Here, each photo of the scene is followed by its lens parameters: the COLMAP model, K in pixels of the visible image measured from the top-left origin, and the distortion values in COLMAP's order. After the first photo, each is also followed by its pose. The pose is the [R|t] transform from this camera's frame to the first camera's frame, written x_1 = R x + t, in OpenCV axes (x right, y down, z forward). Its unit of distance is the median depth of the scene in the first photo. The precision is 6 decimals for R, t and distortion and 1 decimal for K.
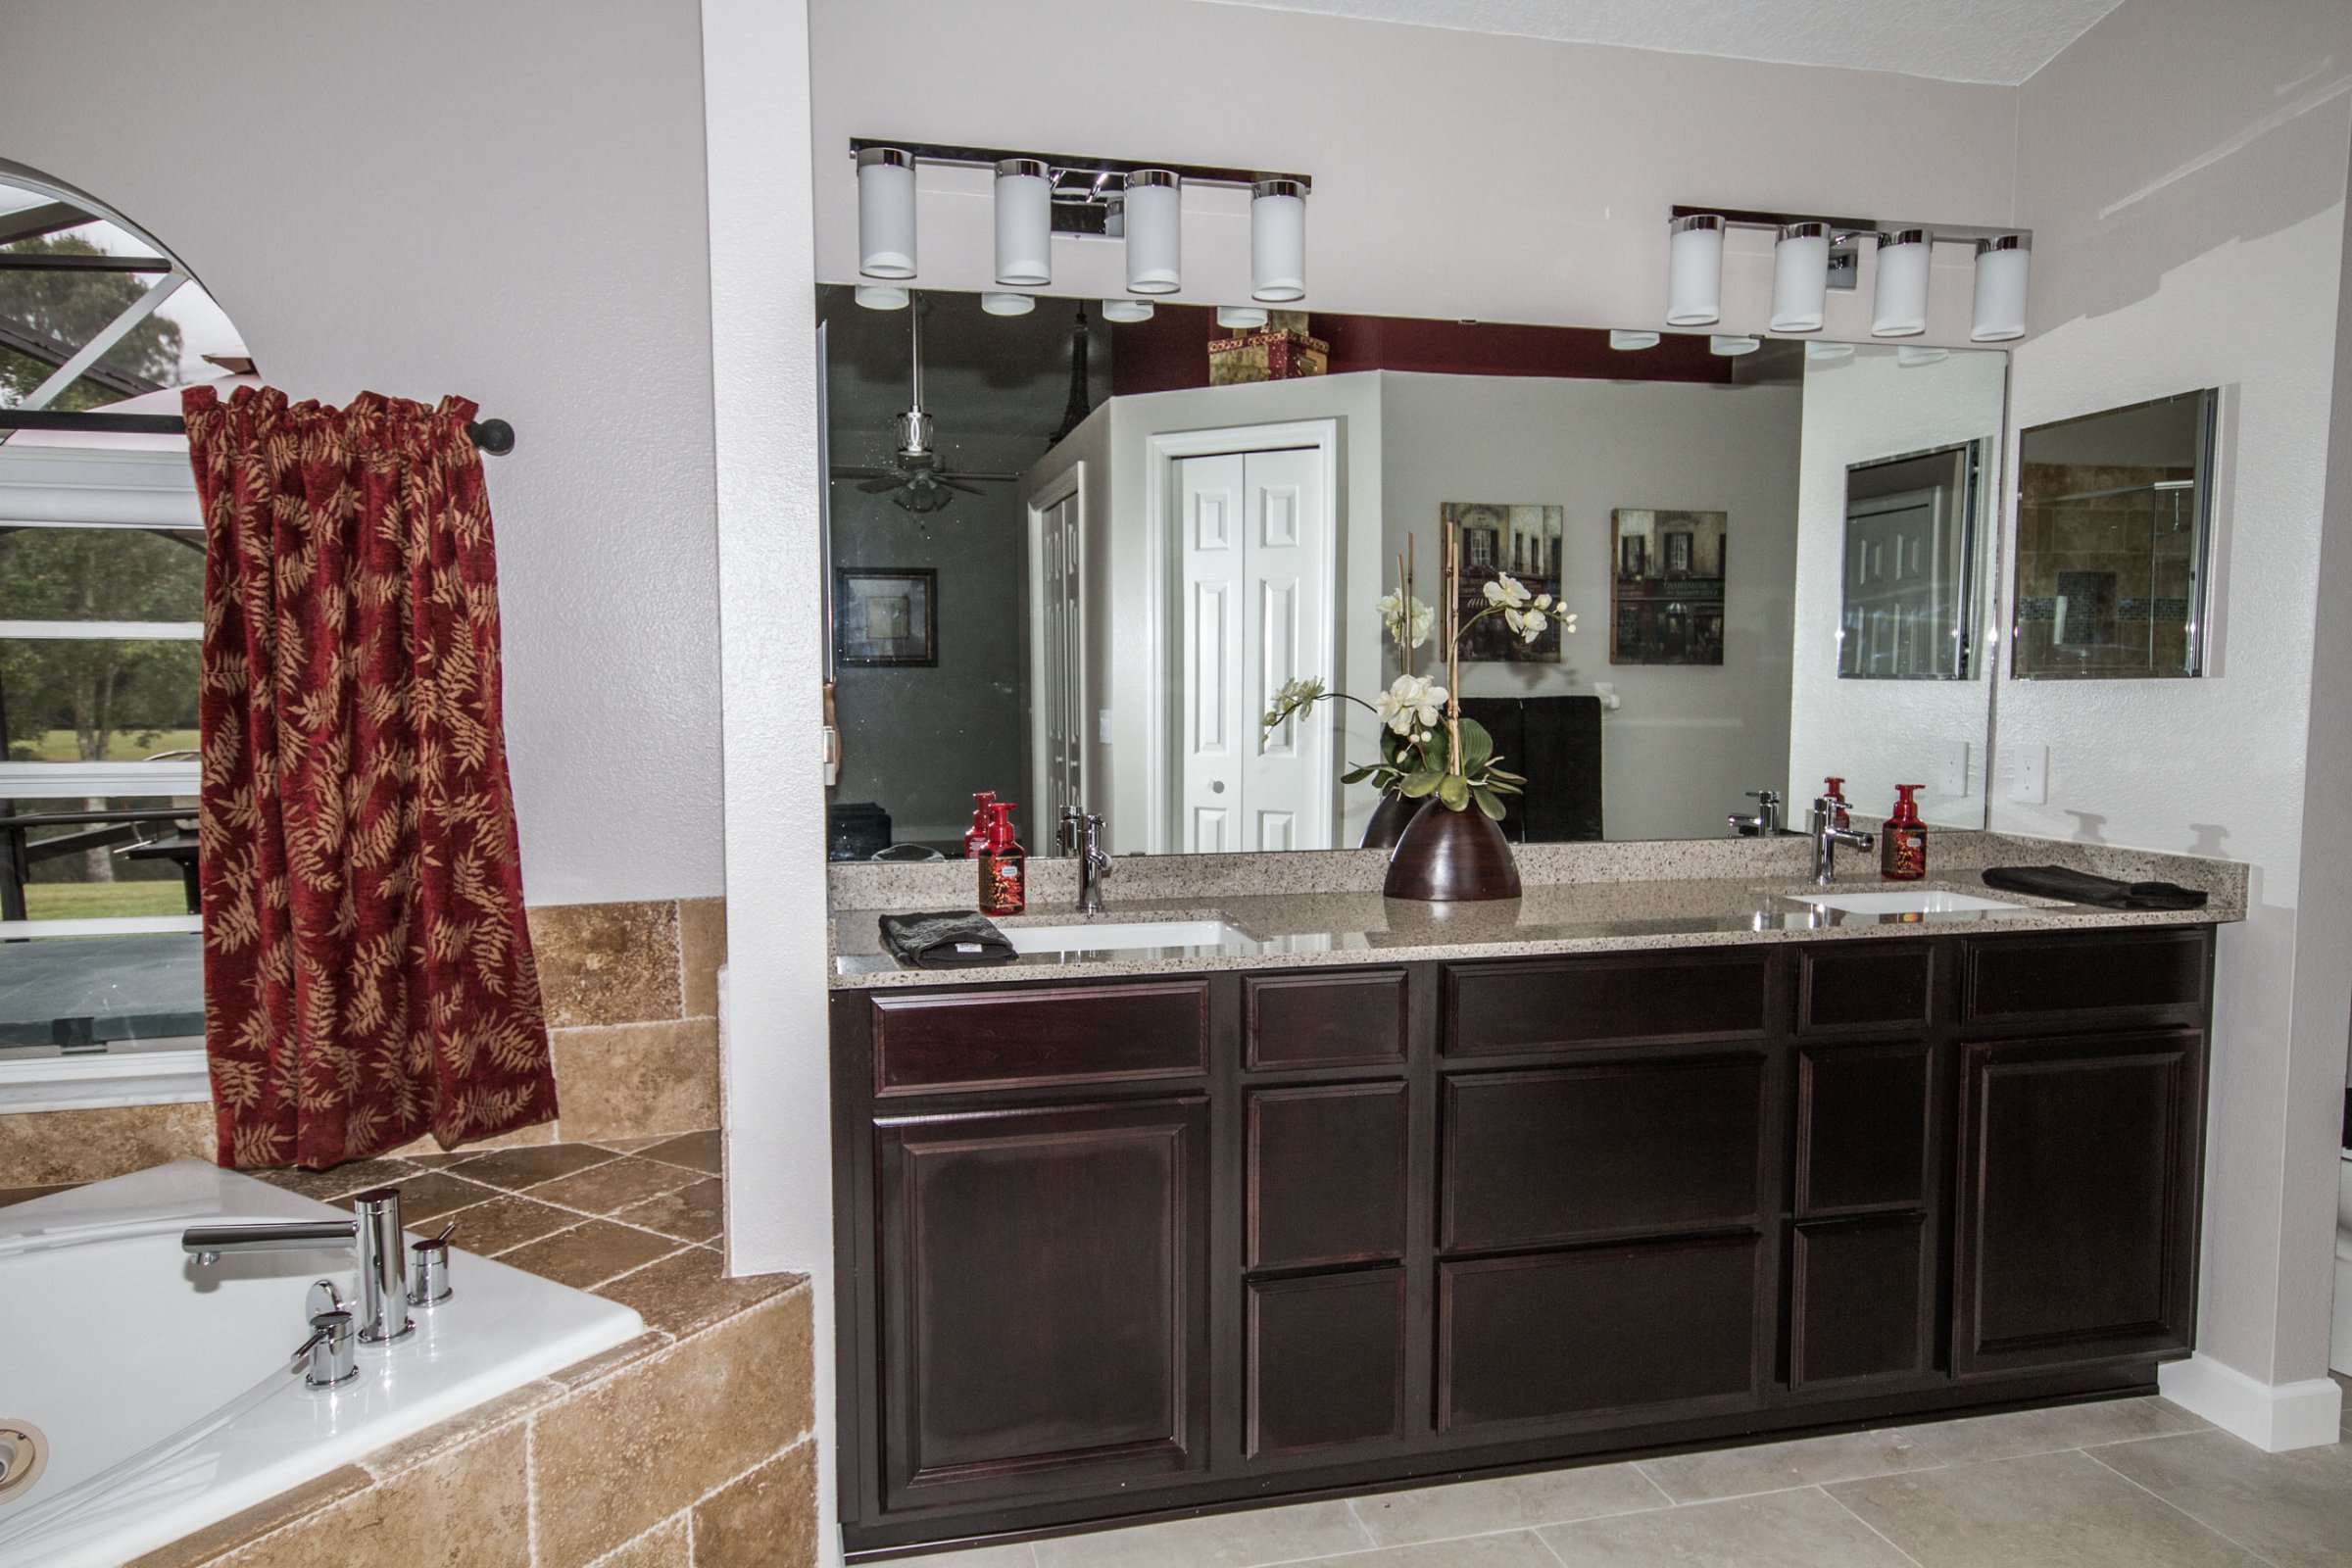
lens RADIAL K [[1523.0, 0, 1175.1], [0, 1523.0, 802.4], [0, 0, 1]] dist [0.007514, 0.001088]
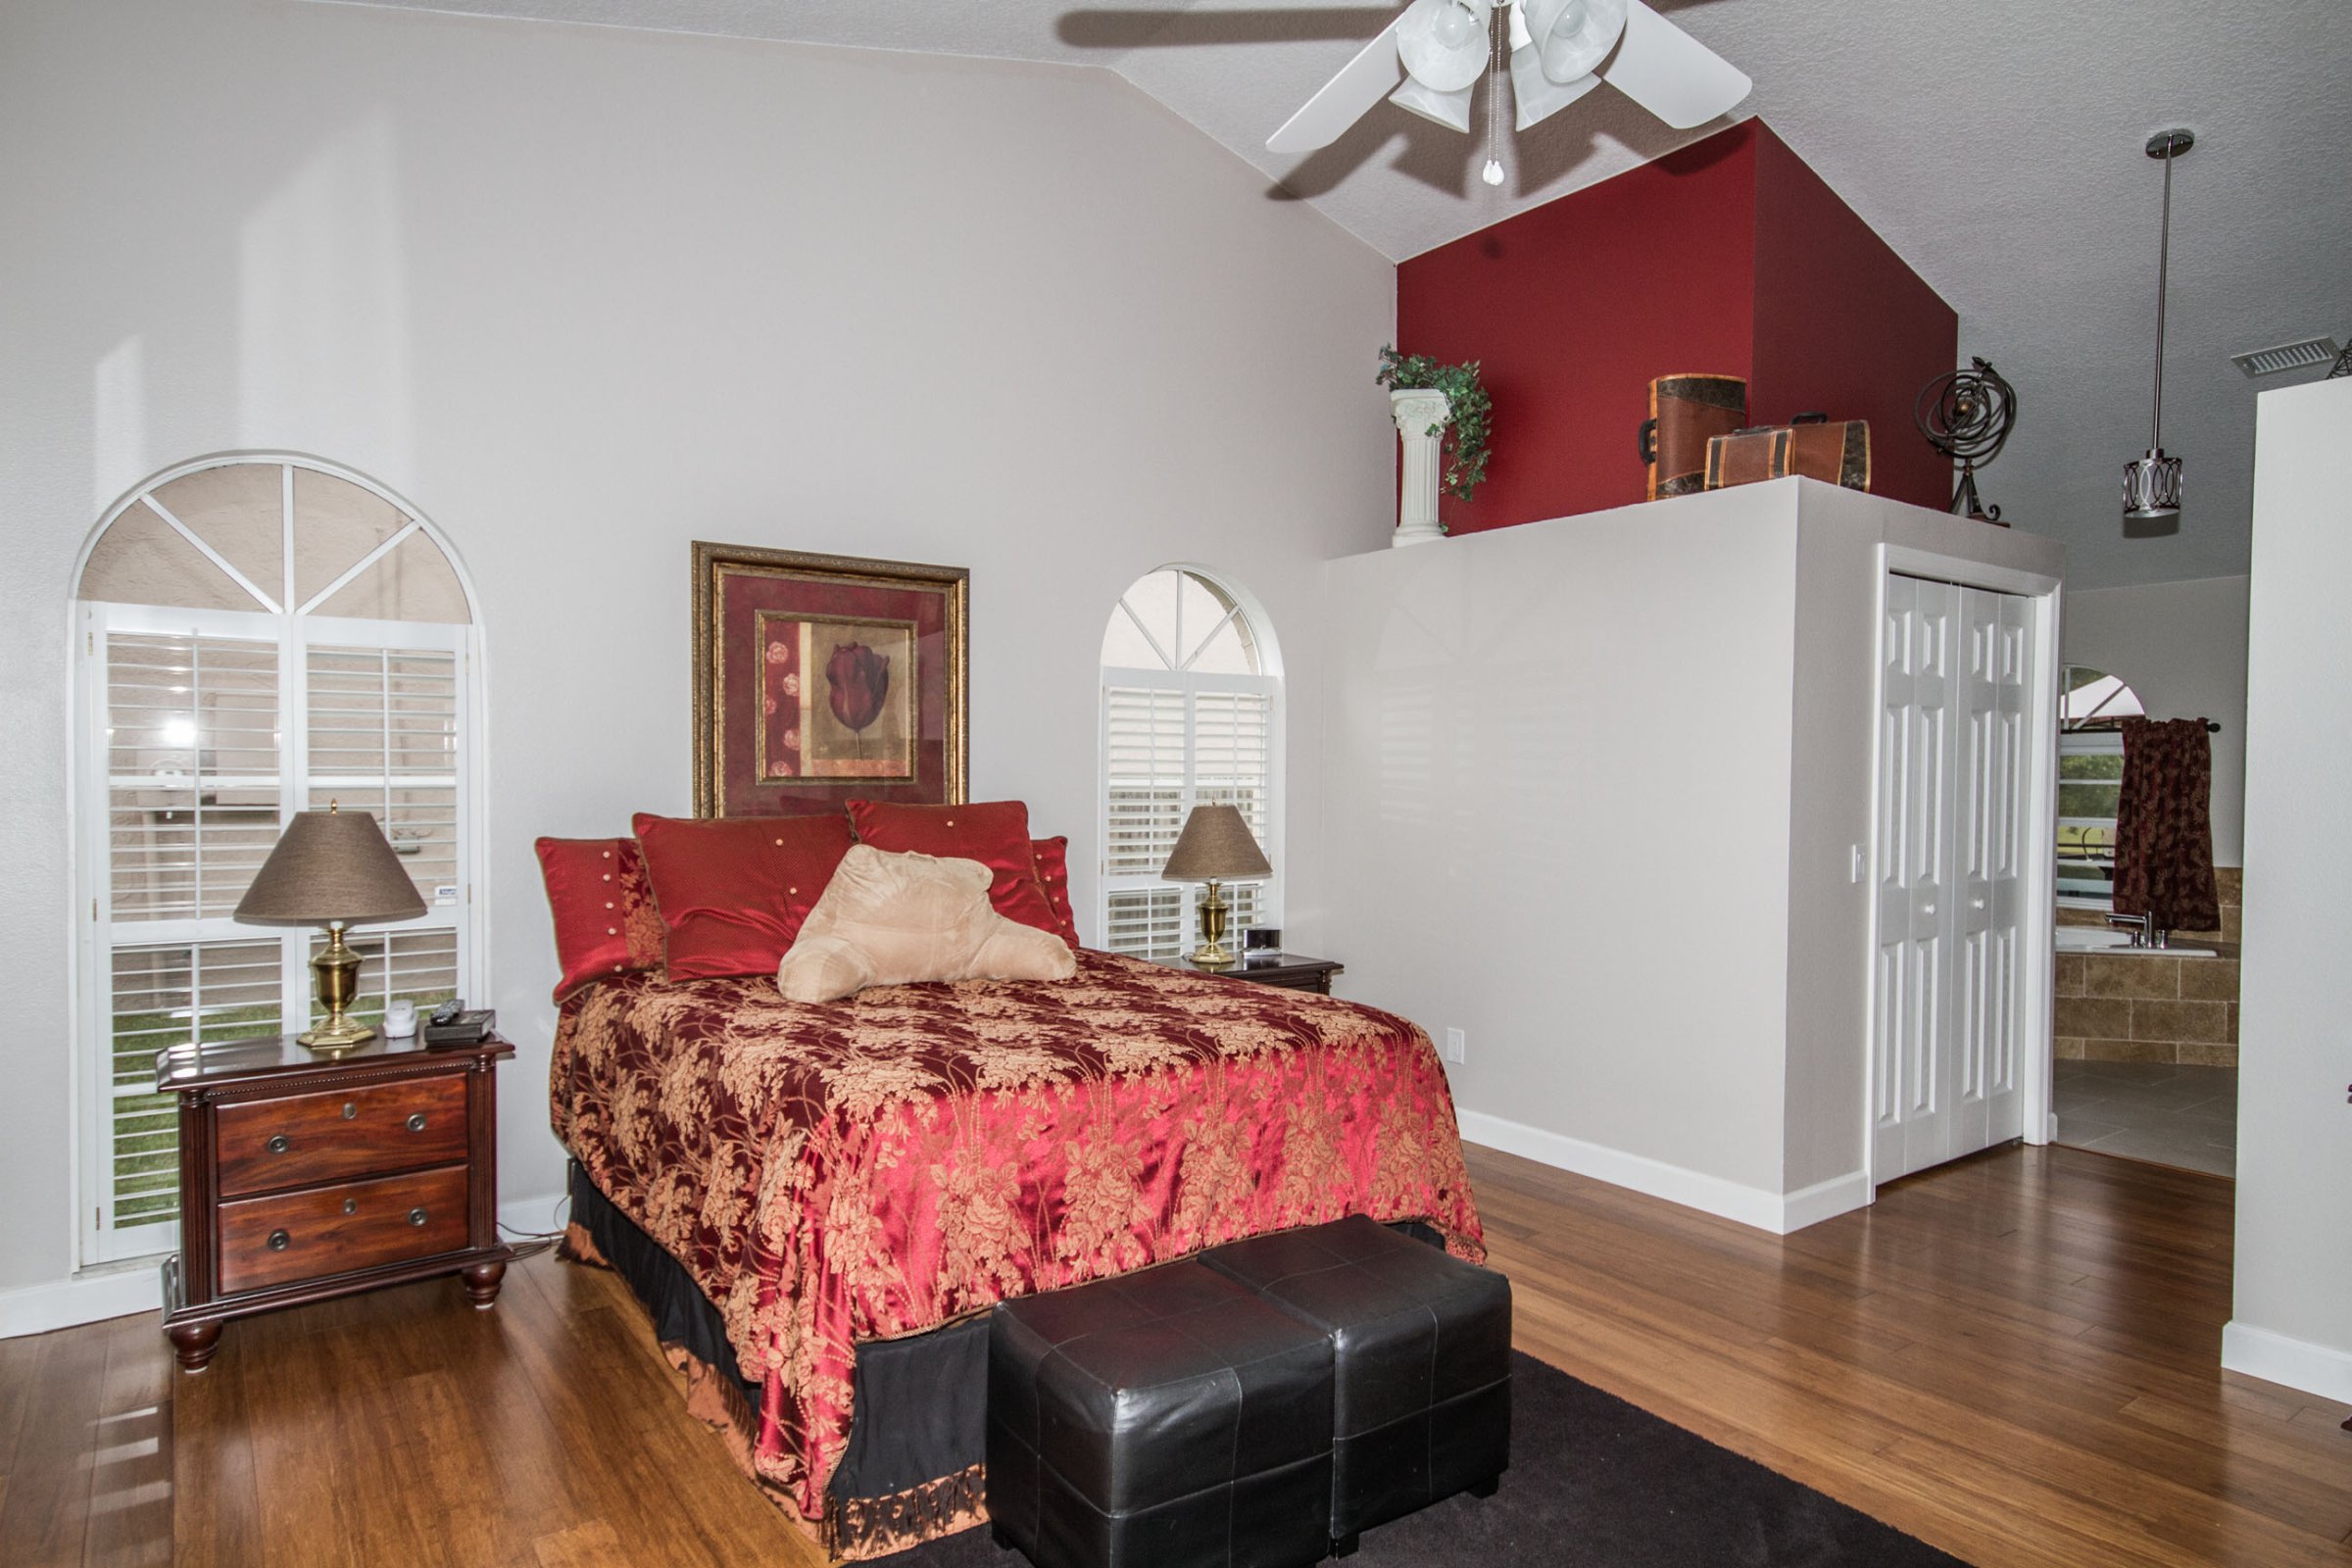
lens RADIAL K [[1311.2, 0, 1176.3], [0, 1311.2, 803.8], [0, 0, 1]] dist [0.000710, -0.000087]
pose [[0.352388, 0.032446, -0.935291, 1.526508], [-0.089939, 0.995947, 0.000664, 0.142078], [0.931522, 0.083885, 0.353878, -2.249325]]
